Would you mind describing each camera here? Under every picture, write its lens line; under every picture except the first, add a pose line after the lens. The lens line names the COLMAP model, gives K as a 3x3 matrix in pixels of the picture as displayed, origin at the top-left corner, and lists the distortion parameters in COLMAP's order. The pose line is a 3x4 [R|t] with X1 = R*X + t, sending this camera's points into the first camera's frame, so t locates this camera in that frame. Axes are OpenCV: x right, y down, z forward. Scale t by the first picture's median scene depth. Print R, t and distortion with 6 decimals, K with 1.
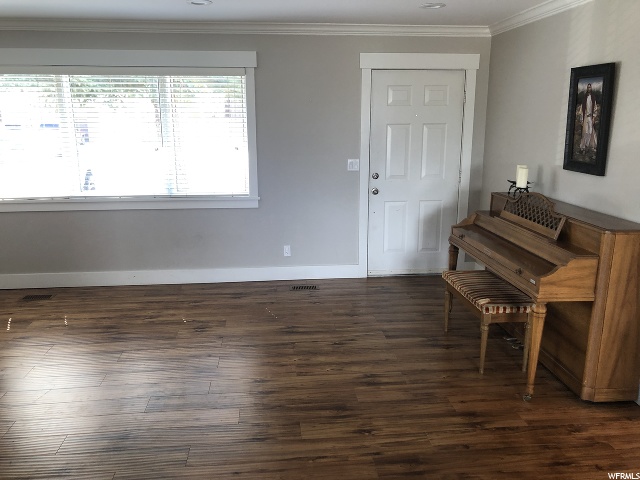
lens RADIAL K [[518.2, 0, 320.0], [0, 518.2, 240.0], [0, 0, 1]] dist [0.037027, 0.004053]
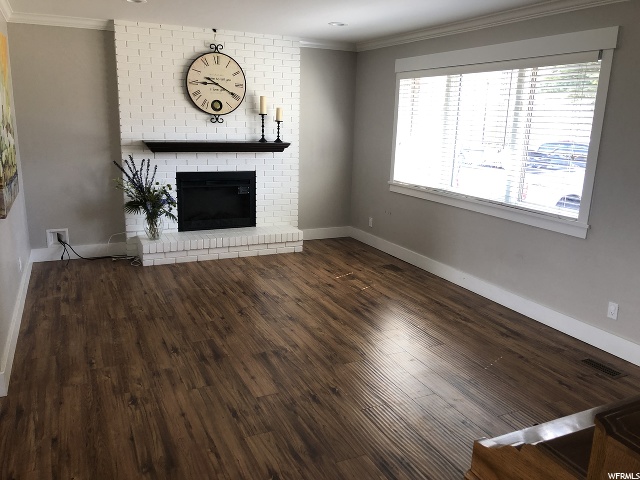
lens RADIAL K [[518.2, 0, 320.0], [0, 518.2, 240.0], [0, 0, 1]] dist [0.037027, 0.004053]
pose [[0.345880, 0.229333, -0.909821, 0.456439], [-0.252181, 0.956712, 0.145283, -0.079428], [0.903755, 0.179189, 0.388741, 0.391156]]
